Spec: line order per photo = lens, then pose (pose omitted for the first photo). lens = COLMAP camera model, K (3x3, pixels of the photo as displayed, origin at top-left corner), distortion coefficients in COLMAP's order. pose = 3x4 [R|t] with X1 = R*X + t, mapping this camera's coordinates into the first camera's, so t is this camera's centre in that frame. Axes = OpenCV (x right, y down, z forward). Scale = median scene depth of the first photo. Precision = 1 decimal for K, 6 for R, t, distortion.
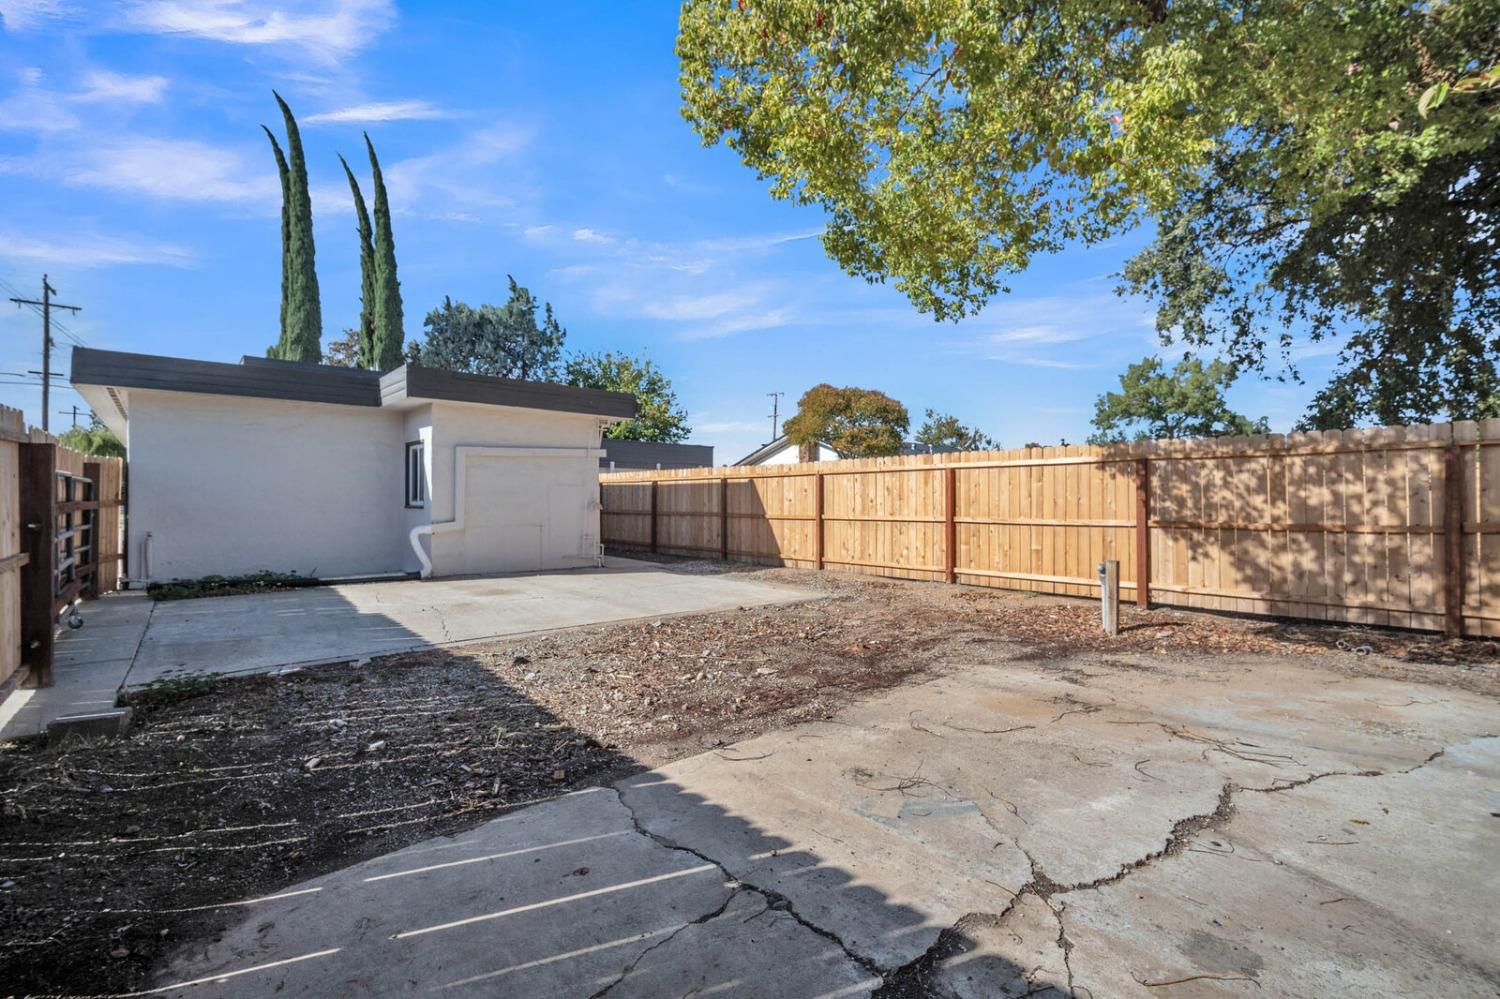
lens RADIAL K [[658.6, 0, 750.2], [0, 658.6, 506.7], [0, 0, 1]] dist [-0.013896, 0.000285]
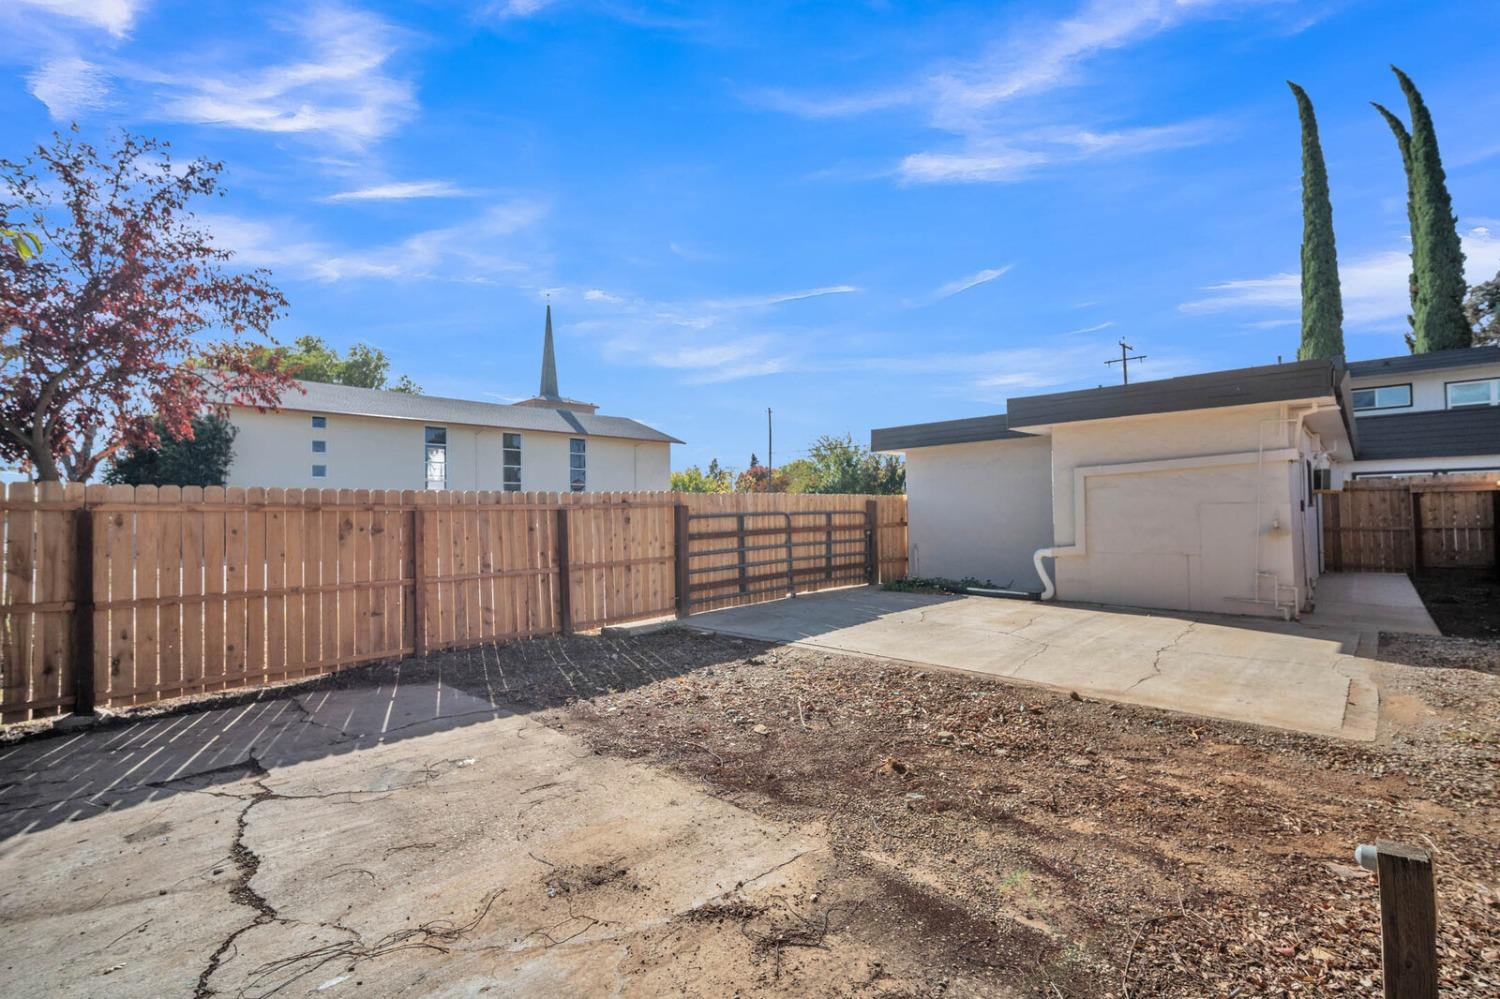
lens RADIAL K [[658.6, 0, 750.2], [0, 658.6, 506.7], [0, 0, 1]] dist [-0.013896, 0.000285]
pose [[0.082710, -0.011855, -0.996503, 1.525144], [0.008362, 0.999902, -0.011201, -0.091882], [0.996539, -0.007407, 0.082802, 1.445379]]
